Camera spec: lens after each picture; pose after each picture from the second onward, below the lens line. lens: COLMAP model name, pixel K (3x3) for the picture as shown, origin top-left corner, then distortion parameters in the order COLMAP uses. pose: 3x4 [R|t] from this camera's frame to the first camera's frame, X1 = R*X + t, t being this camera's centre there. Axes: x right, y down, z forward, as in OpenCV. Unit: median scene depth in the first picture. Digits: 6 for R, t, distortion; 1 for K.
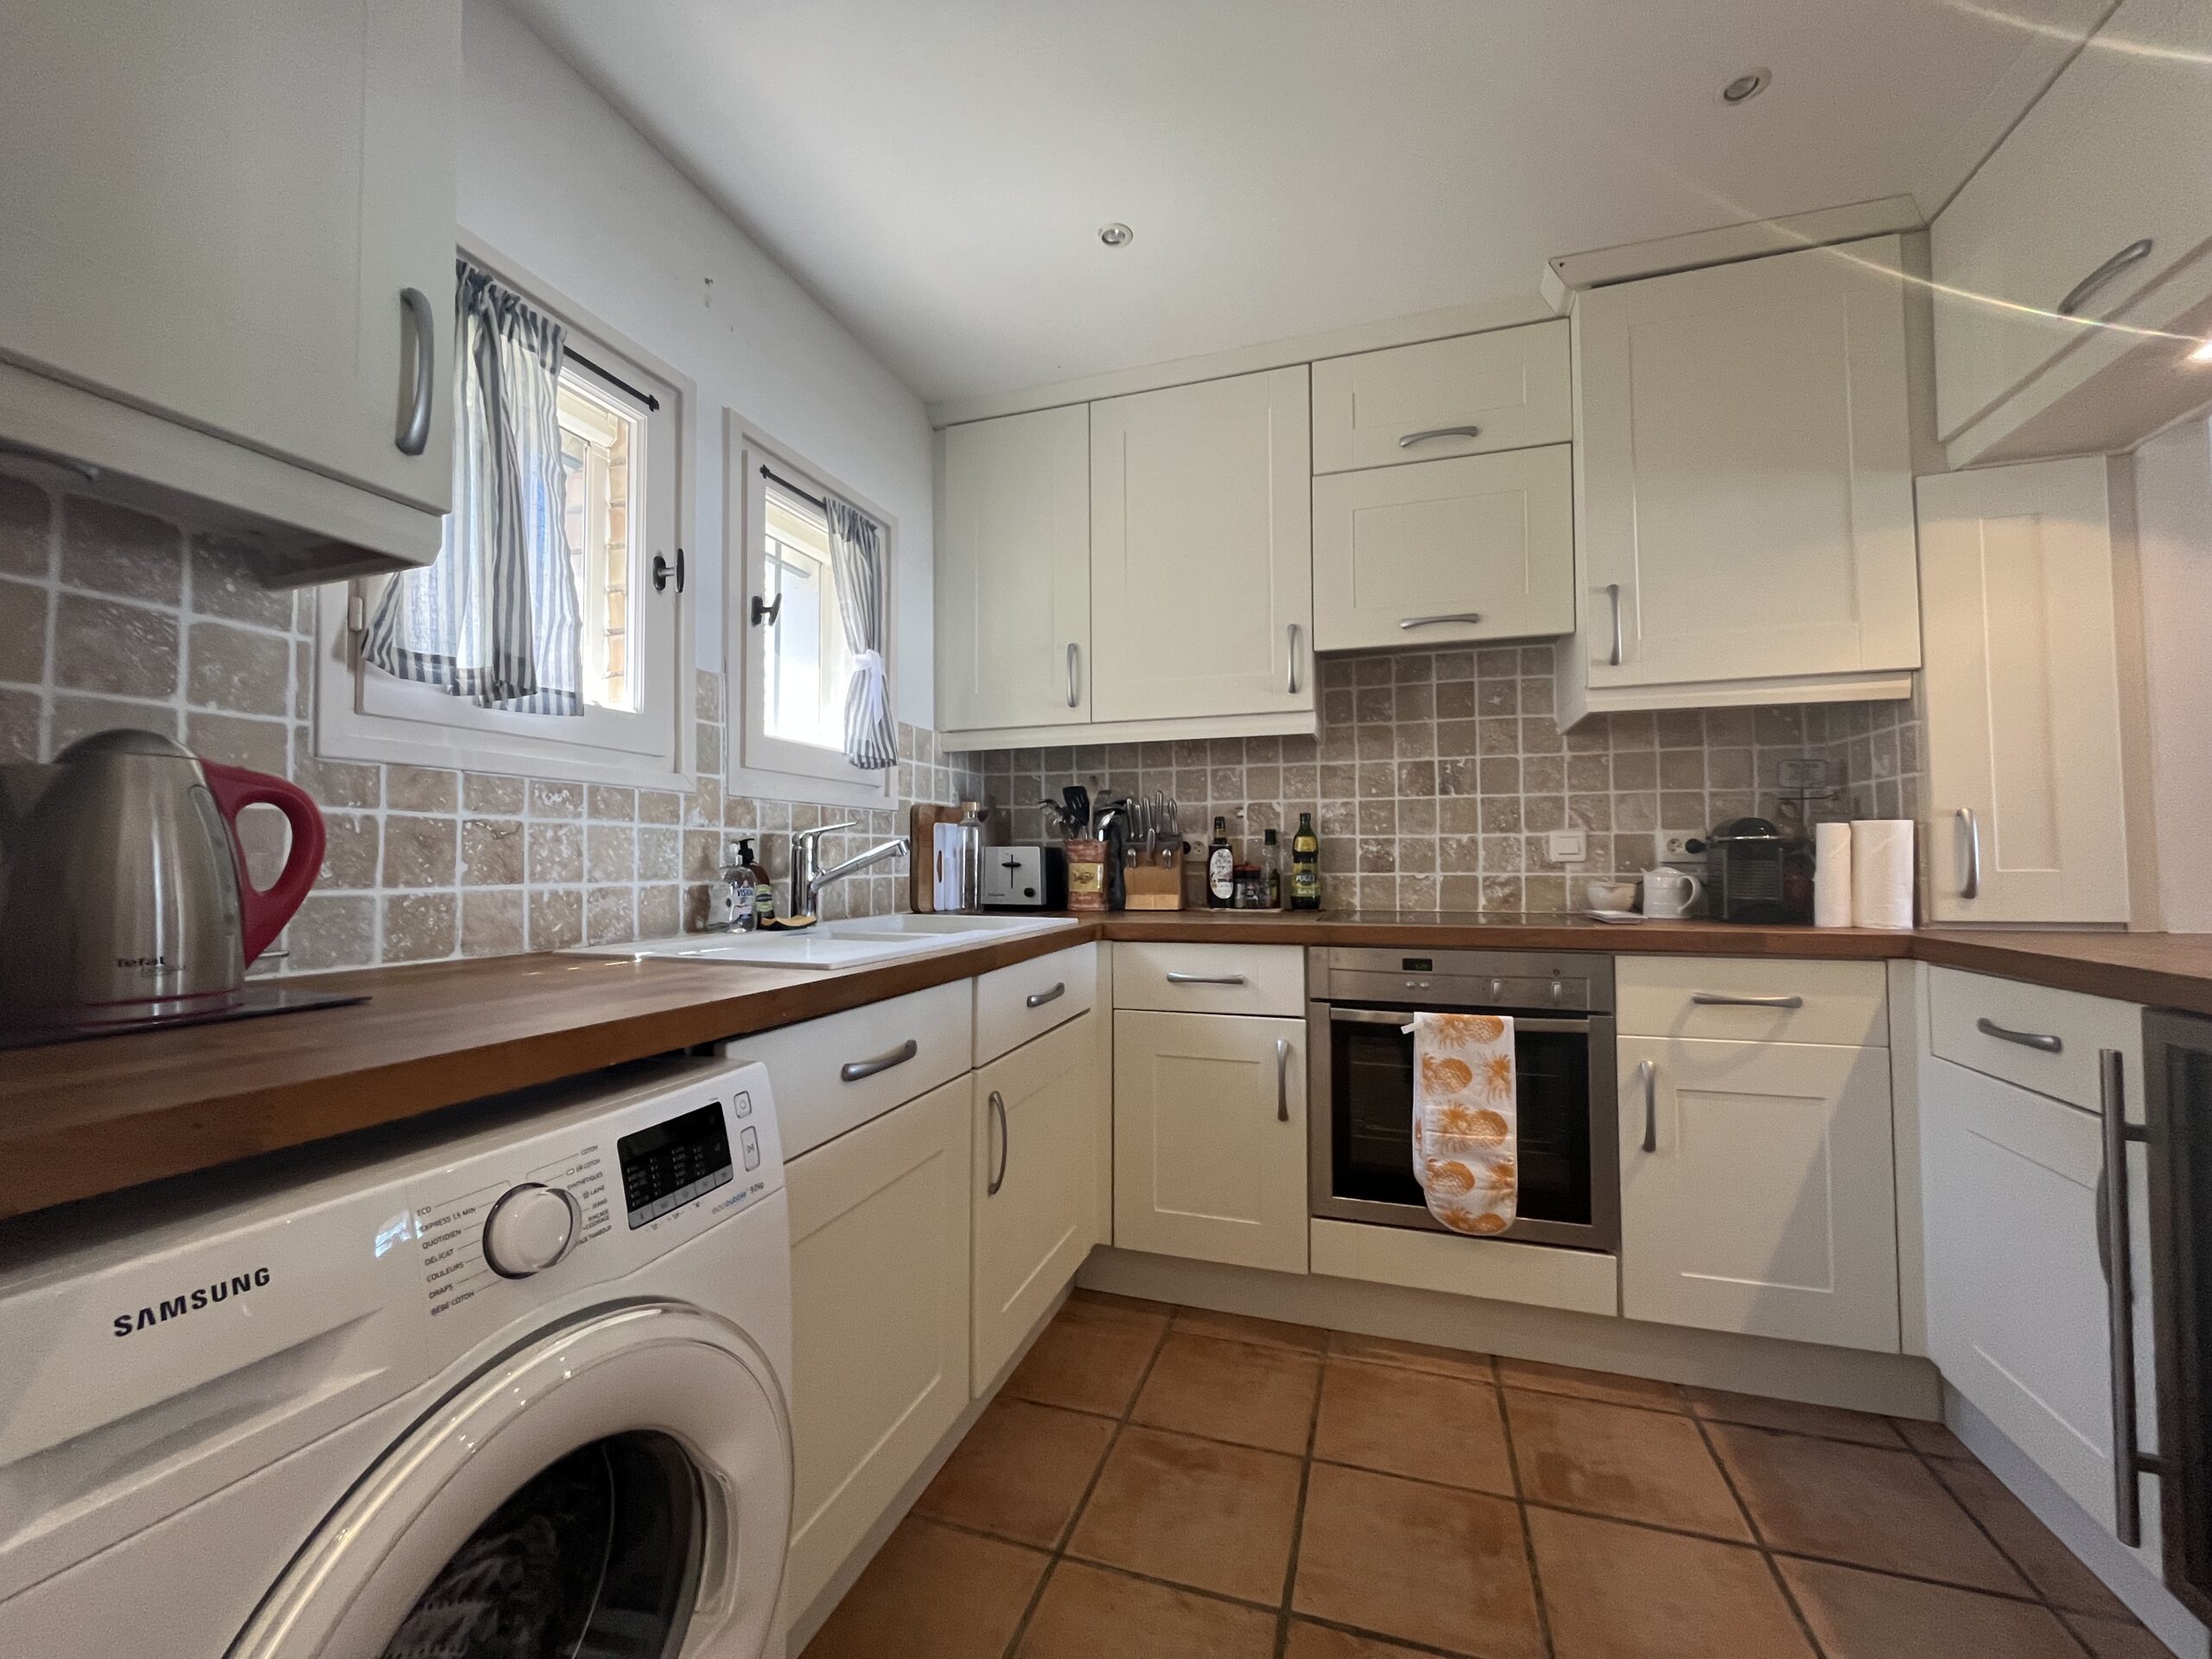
lens RADIAL K [[900.5, 0, 1099.4], [0, 900.5, 828.4], [0, 0, 1]] dist [-0.002066, -0.000210]
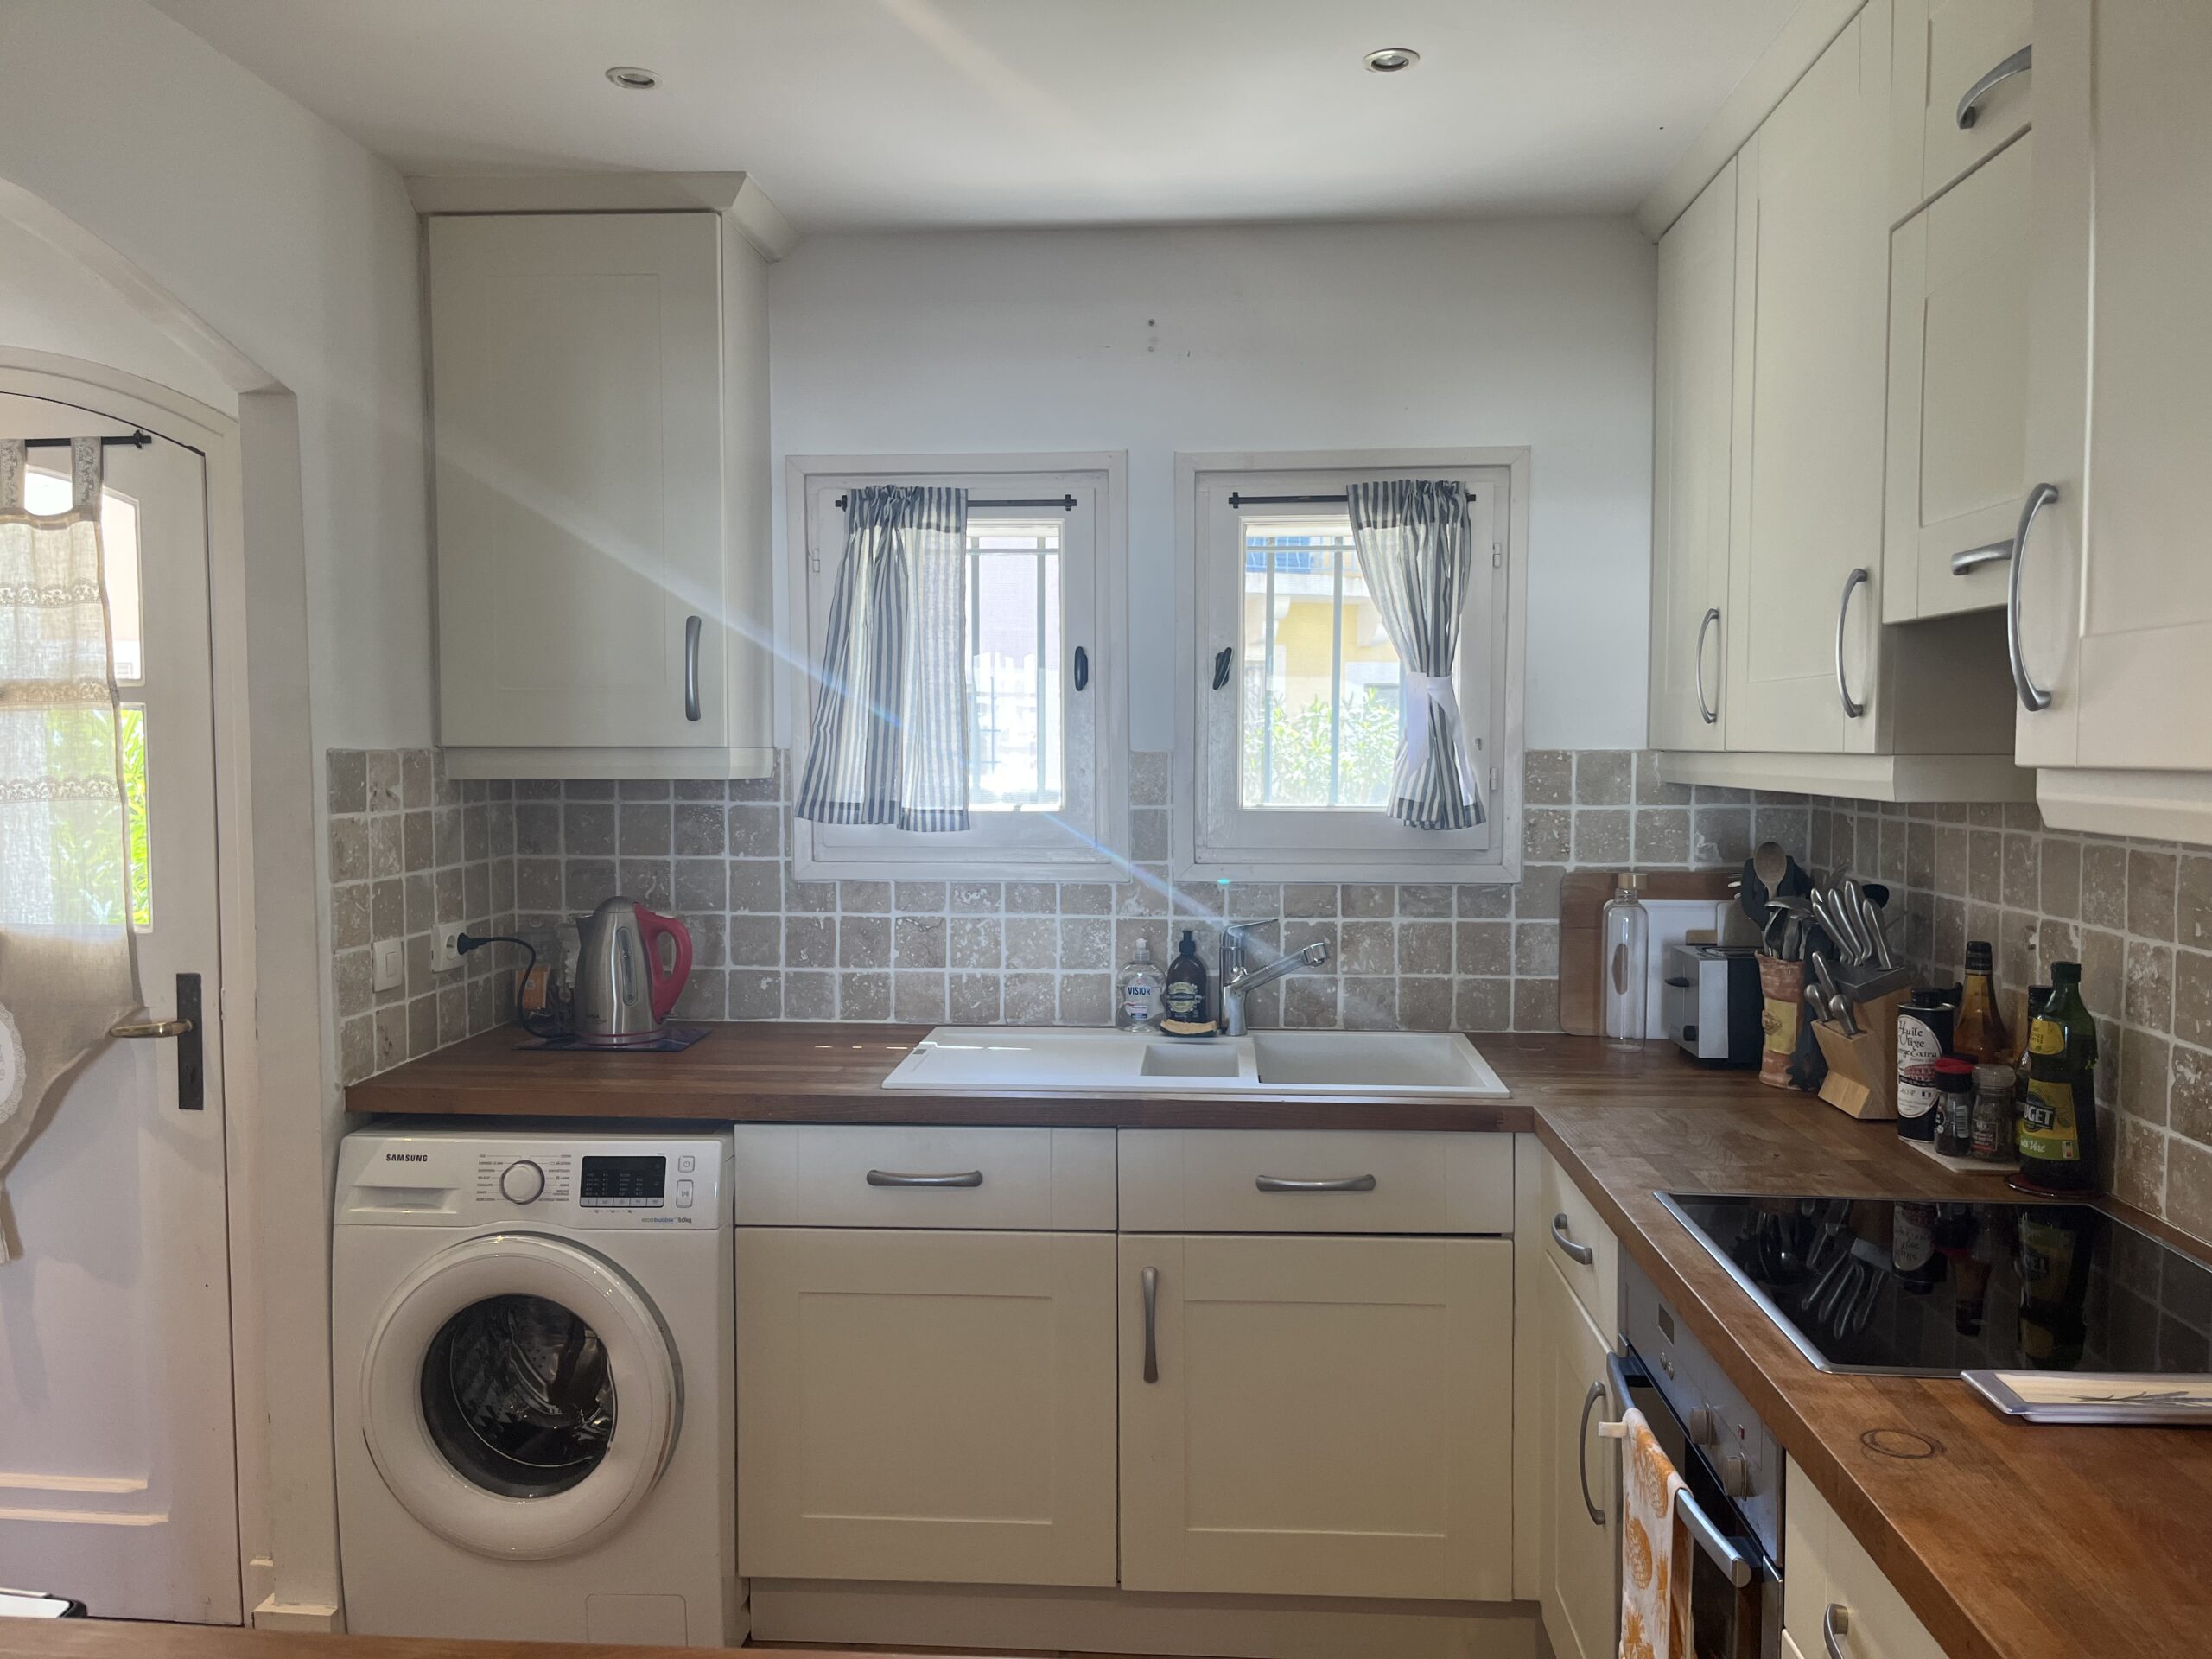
lens RADIAL K [[1693.7, 0, 1106.1], [0, 1693.7, 829.1], [0, 0, 1]] dist [0.030417, -0.014823]
pose [[0.254670, 0.061202, -0.965089, 1.623487], [0.036086, 0.996699, 0.072729, -0.285130], [0.966354, -0.053348, 0.251621, 0.634176]]
